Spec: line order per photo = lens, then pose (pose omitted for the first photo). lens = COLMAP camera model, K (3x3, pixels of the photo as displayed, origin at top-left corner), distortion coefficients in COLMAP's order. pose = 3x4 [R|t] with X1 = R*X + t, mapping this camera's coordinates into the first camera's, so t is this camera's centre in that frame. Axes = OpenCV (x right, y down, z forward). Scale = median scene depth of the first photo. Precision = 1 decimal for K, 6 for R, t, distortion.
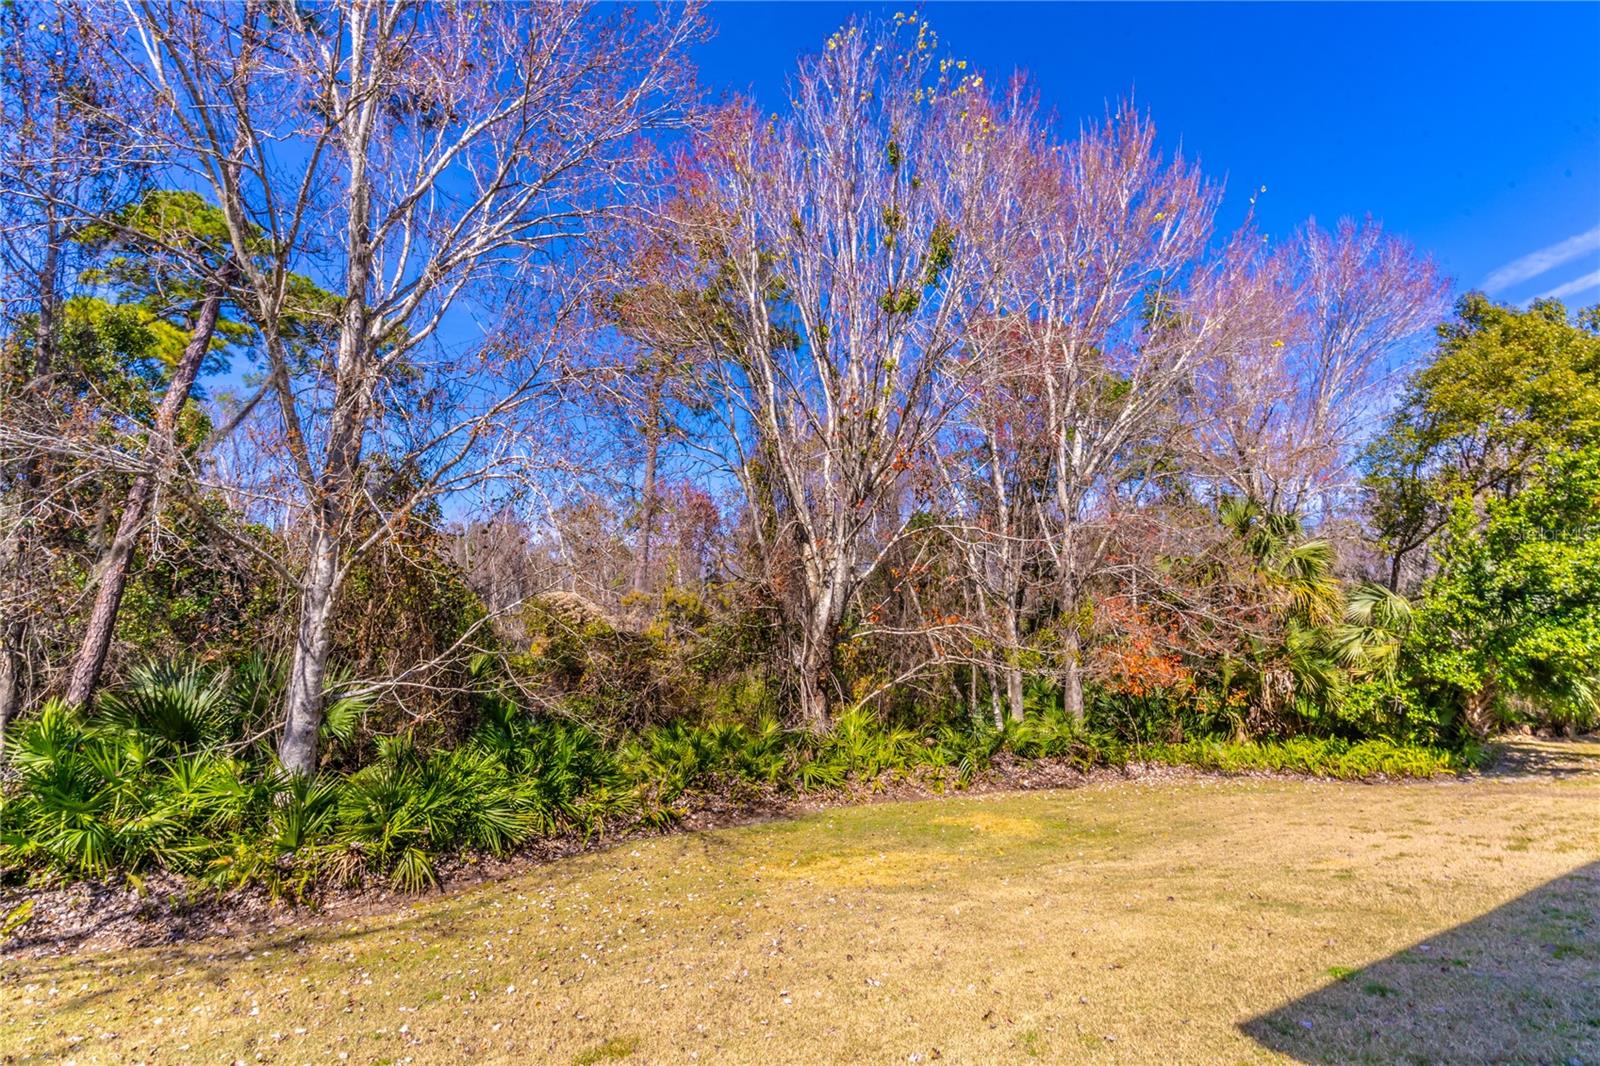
lens RADIAL K [[765.3, 0, 795.9], [0, 765.3, 538.6], [0, 0, 1]] dist [0.003150, 0.000774]
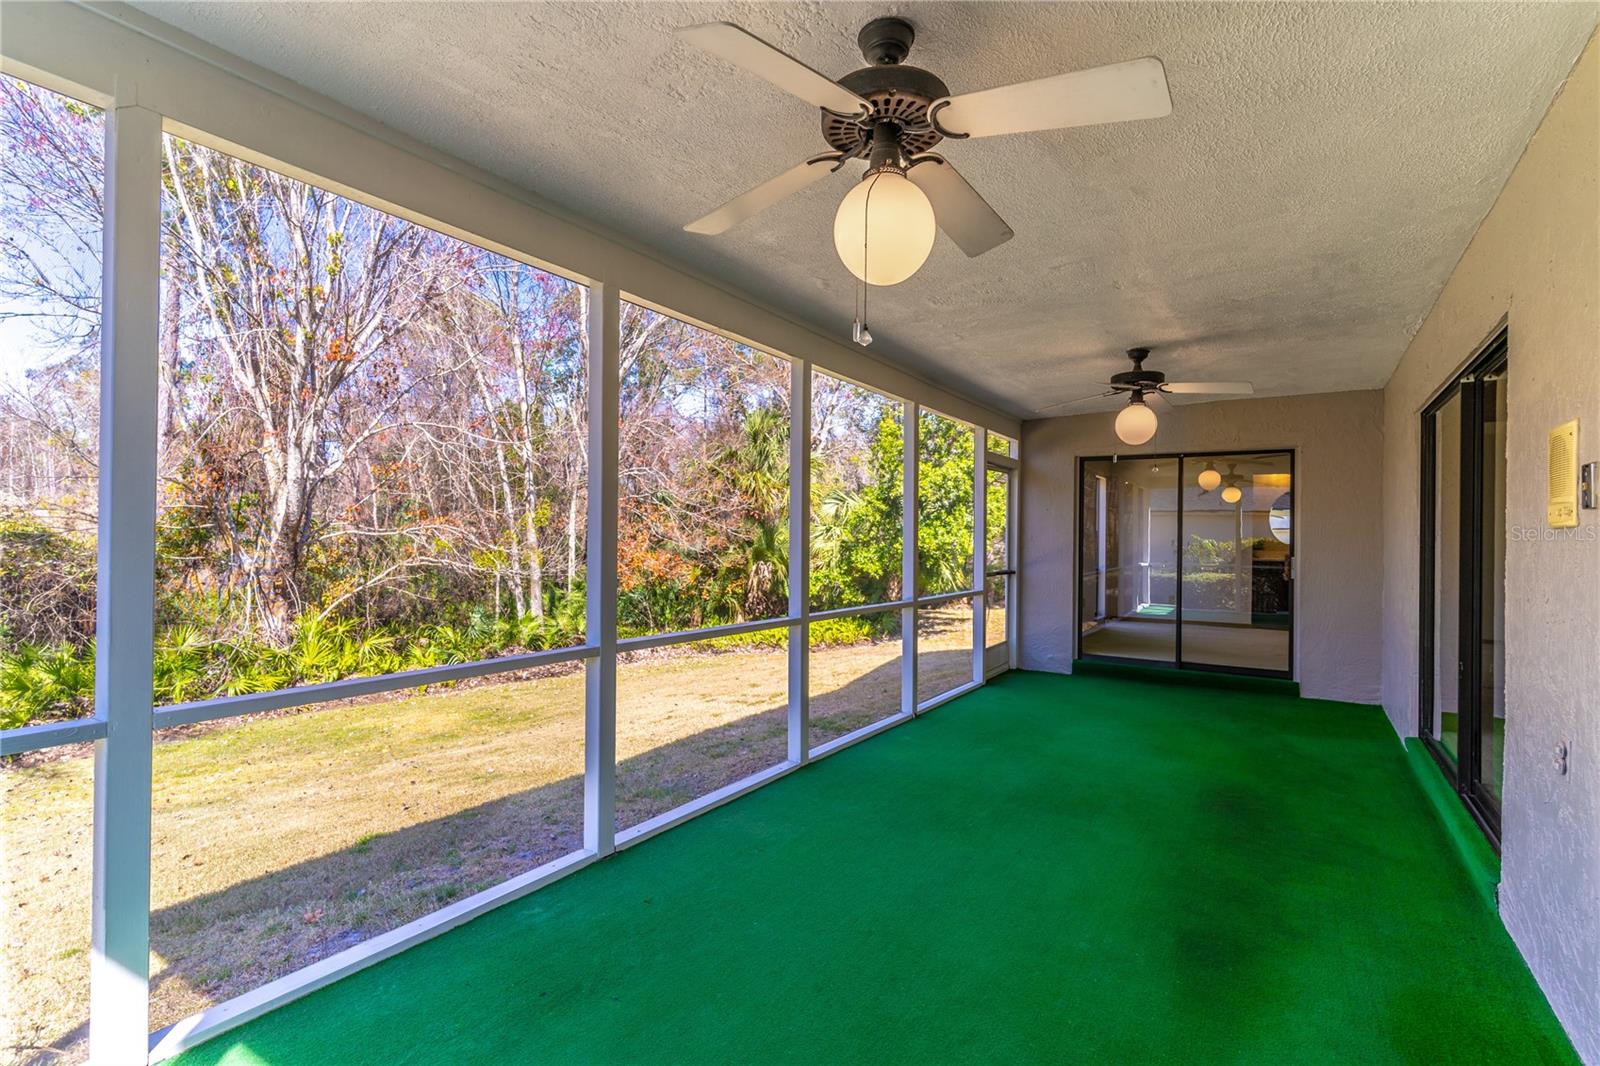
lens RADIAL K [[765.3, 0, 795.9], [0, 765.3, 538.6], [0, 0, 1]] dist [0.003150, 0.000774]
pose [[0.908533, -0.009360, 0.417709, 0.208641], [-0.051440, 0.989637, 0.134059, -0.025309], [-0.414635, -0.143284, 0.898636, -0.071665]]
